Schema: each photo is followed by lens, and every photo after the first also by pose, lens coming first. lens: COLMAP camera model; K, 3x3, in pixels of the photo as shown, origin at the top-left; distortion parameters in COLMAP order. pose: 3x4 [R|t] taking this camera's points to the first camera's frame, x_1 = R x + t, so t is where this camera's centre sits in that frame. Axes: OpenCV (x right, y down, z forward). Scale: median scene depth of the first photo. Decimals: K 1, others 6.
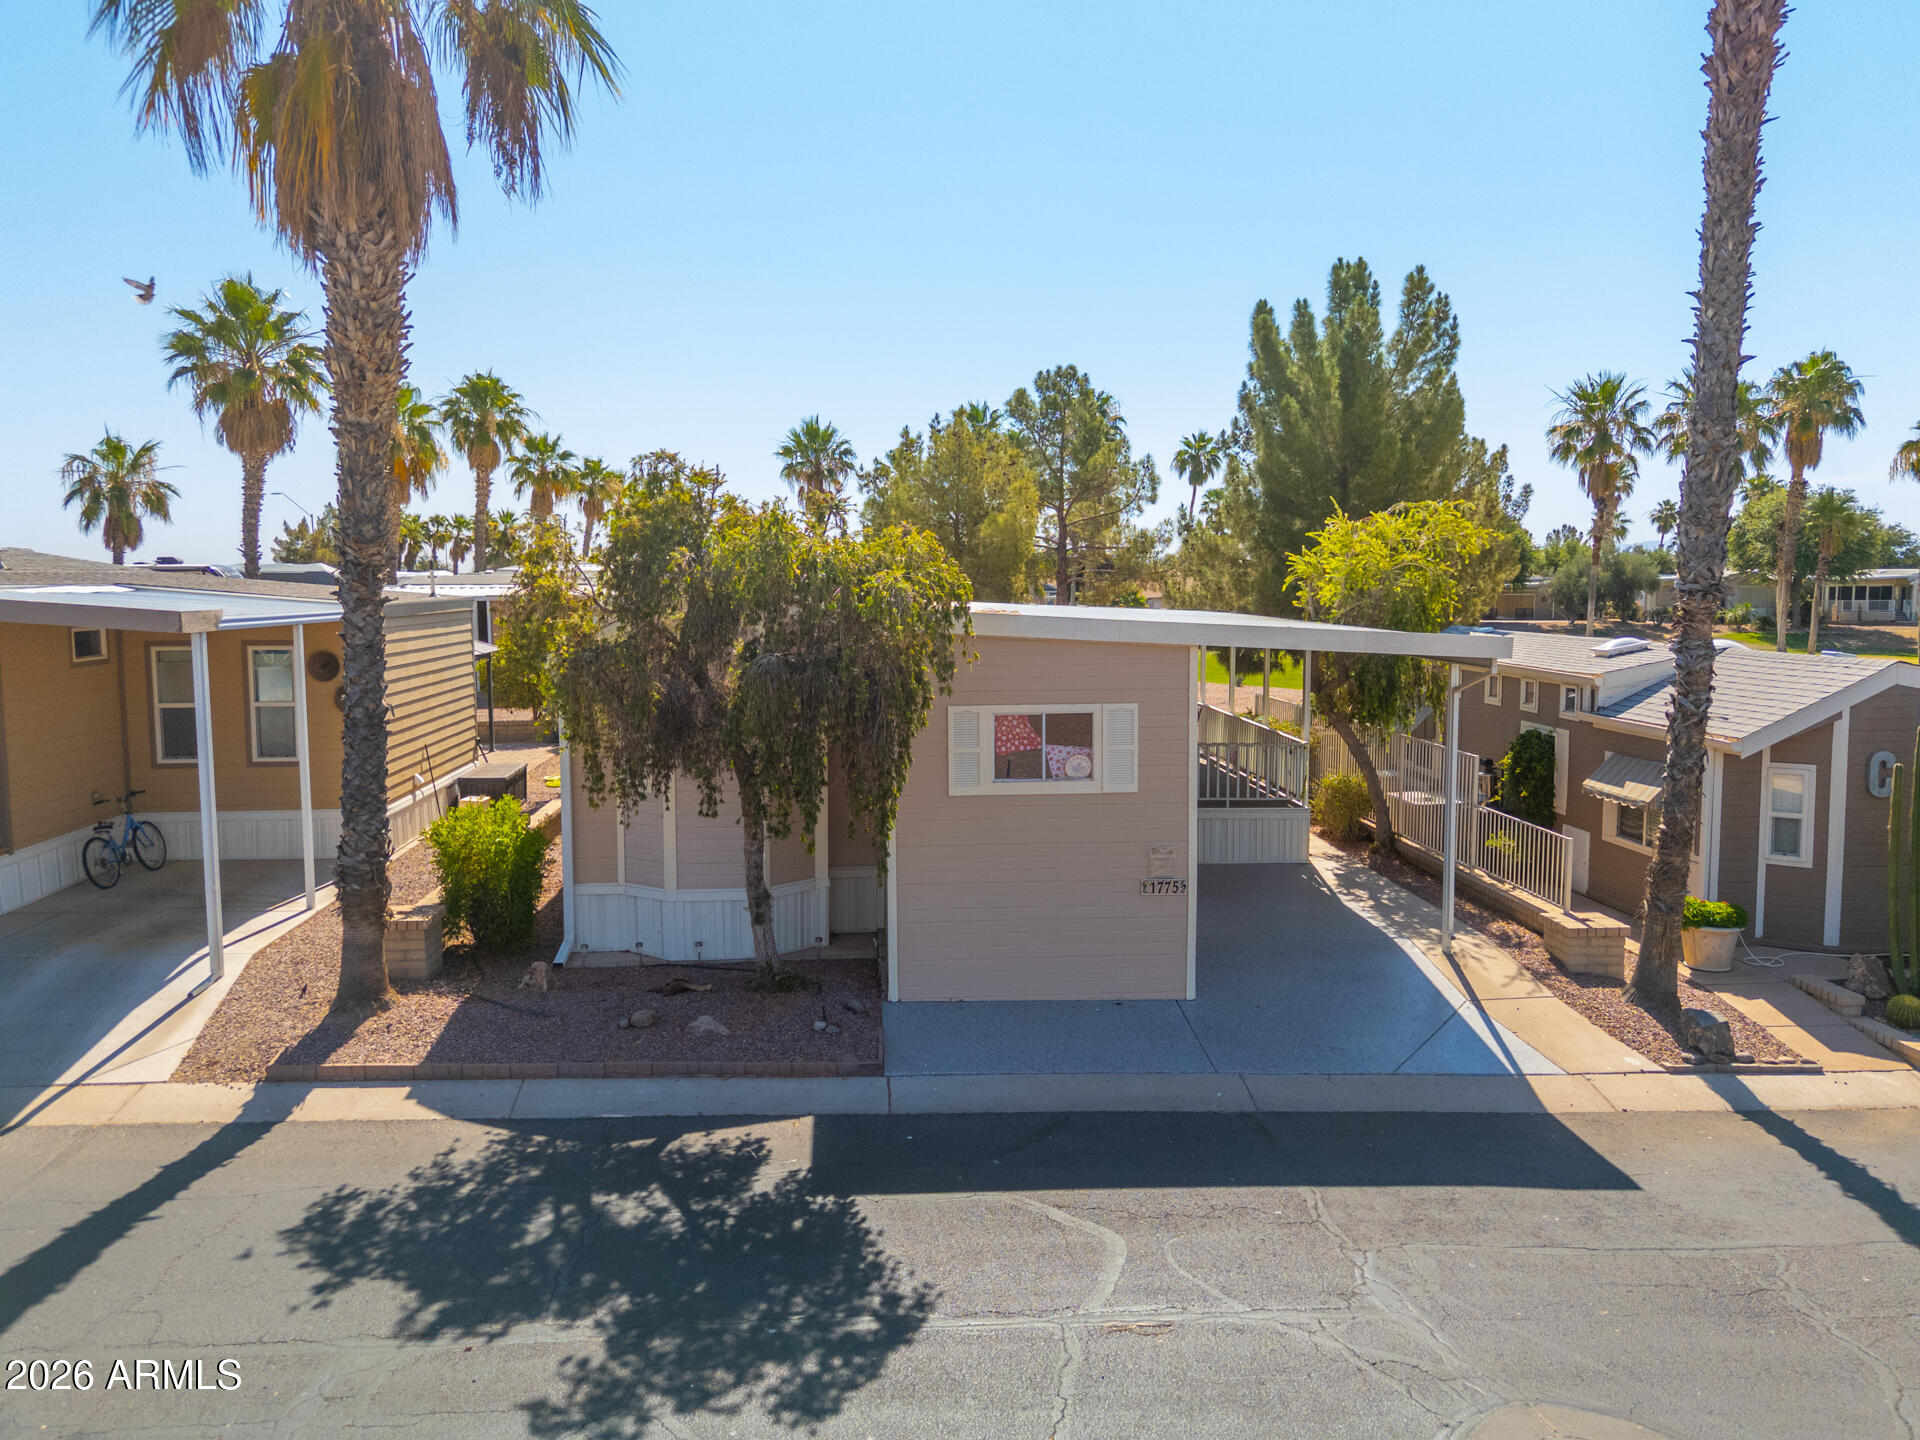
lens RADIAL K [[1413.7, 0, 960.2], [0, 1413.7, 714.8], [0, 0, 1]] dist [0.070514, -0.065414]
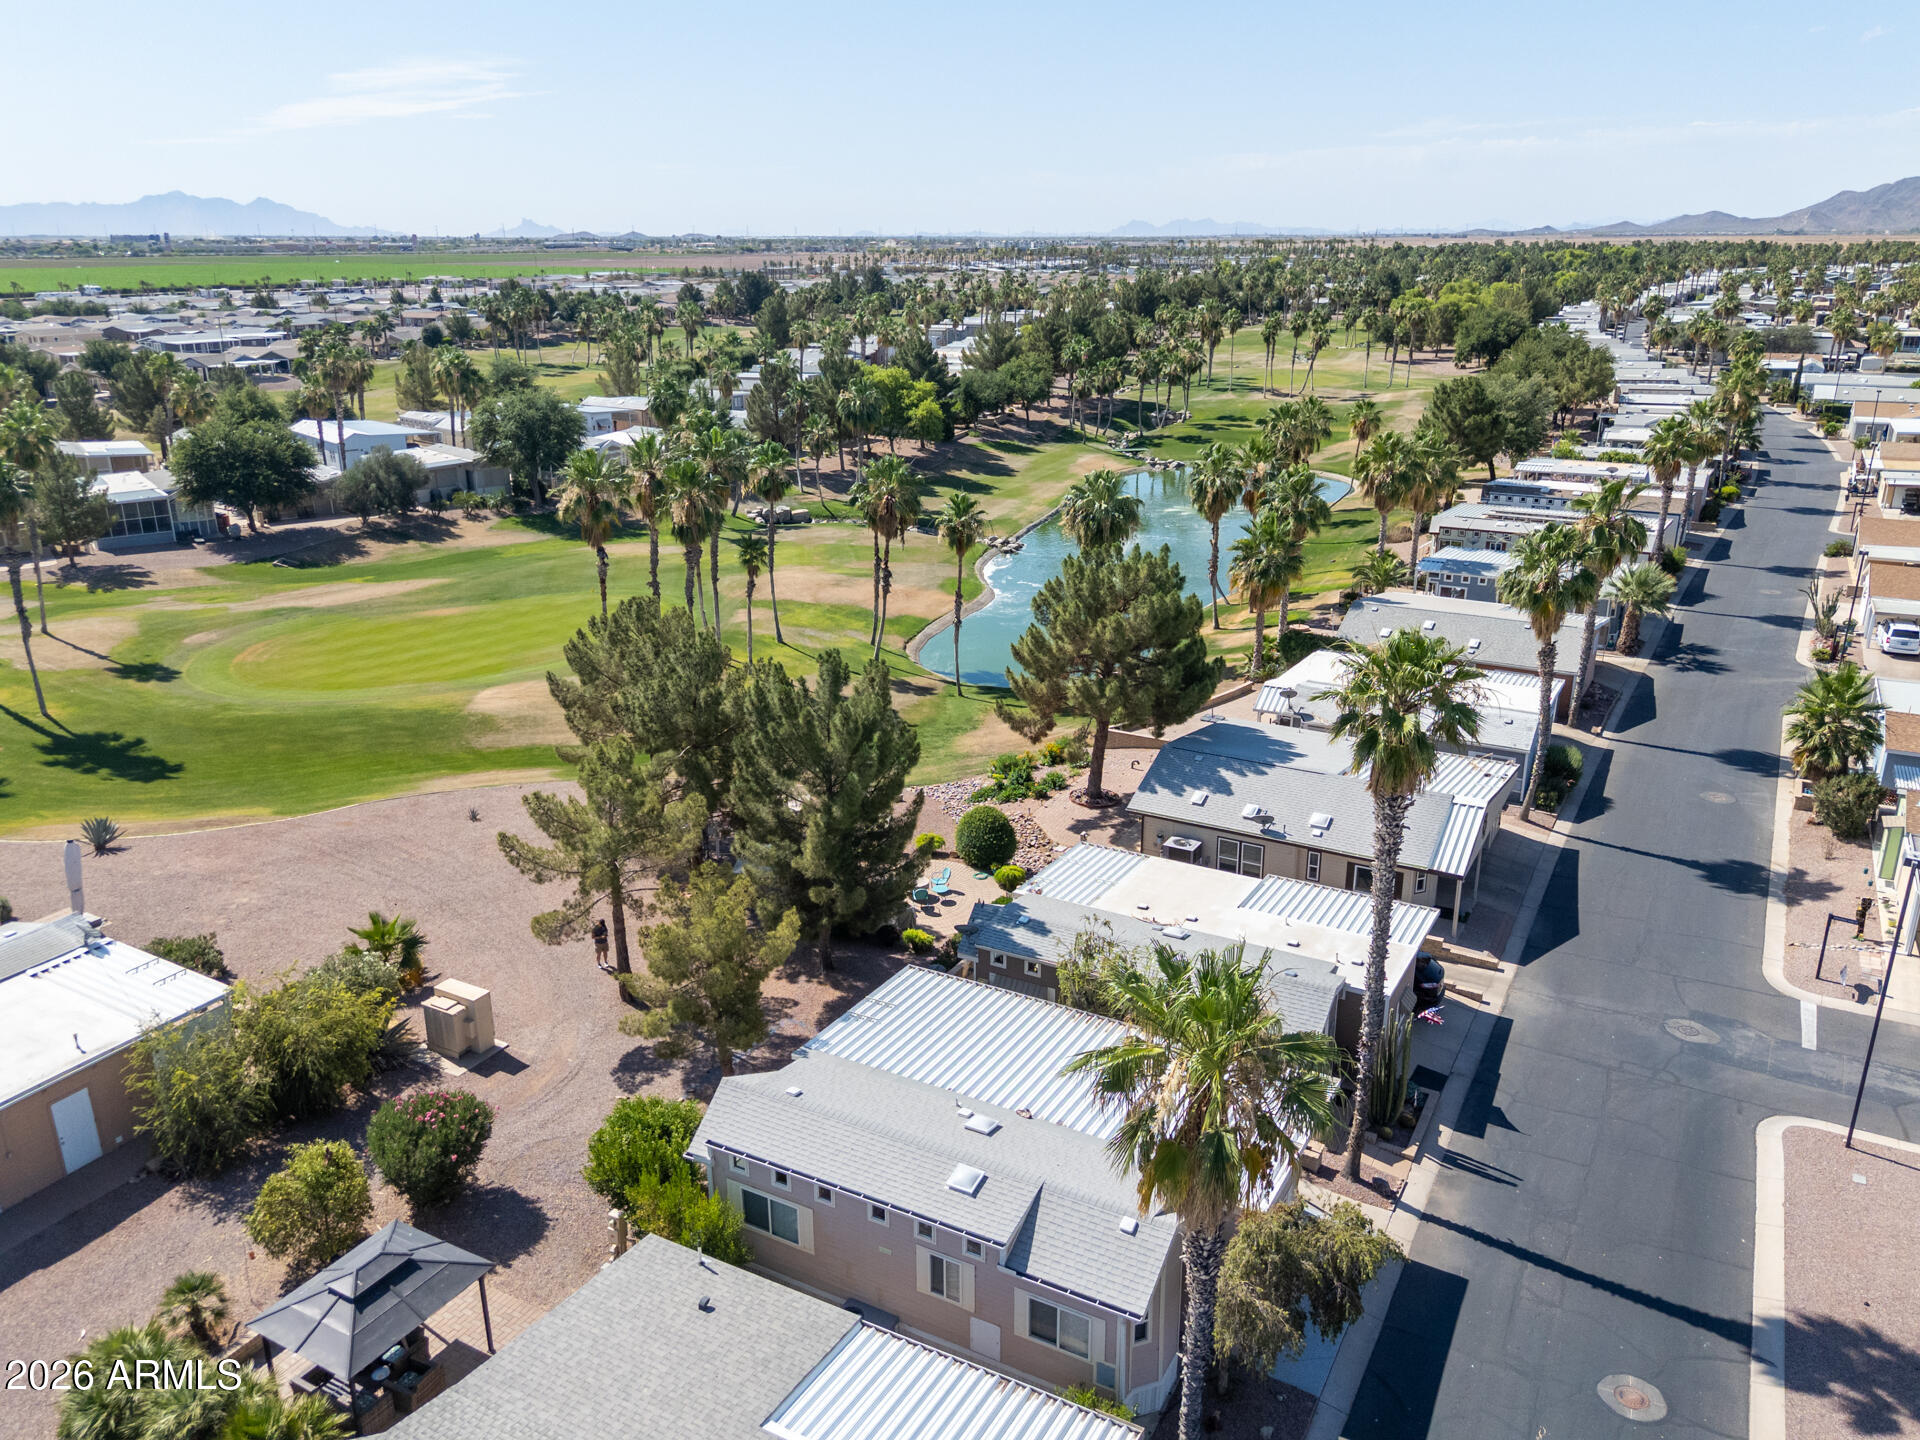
lens RADIAL K [[1413.7, 0, 961.3], [0, 1413.7, 718.3], [0, 0, 1]] dist [0.070514, -0.065414]
pose [[0.546855, -0.261334, 0.795396, -1.920054], [0.081199, 0.962112, 0.260284, -1.462560], [-0.833280, -0.077752, 0.547356, 0.257427]]
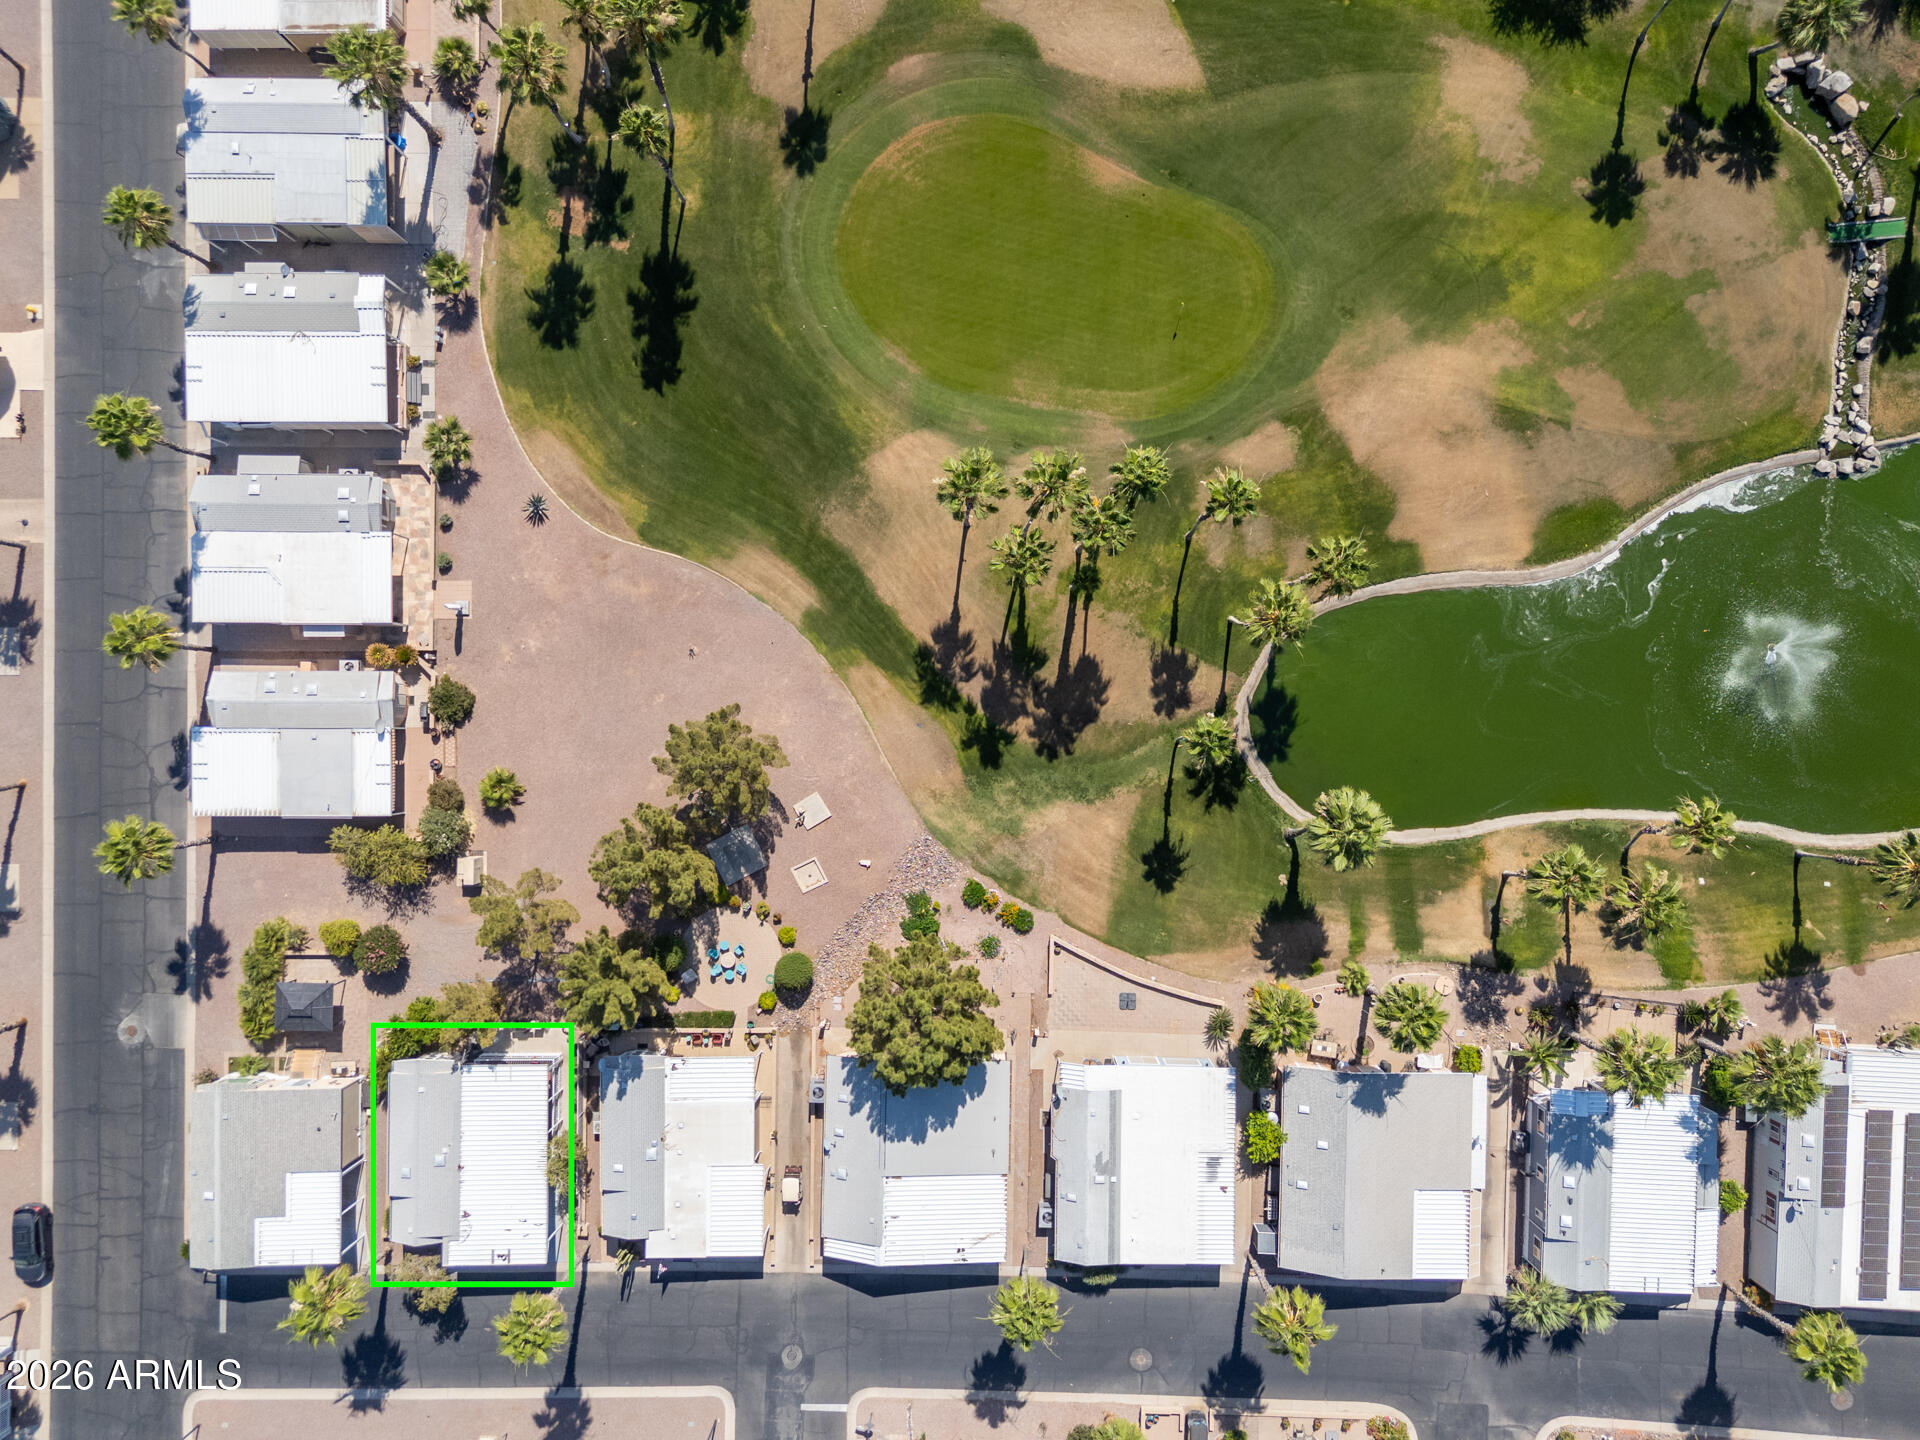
lens RADIAL K [[1413.7, 0, 961.9], [0, 1413.7, 706.1], [0, 0, 1]] dist [0.070514, -0.065414]
pose [[0.996647, 0.080991, -0.011601, 2.253822], [0.002760, 0.108435, 0.994100, -7.106125], [0.081772, -0.990799, 0.107848, 3.129450]]
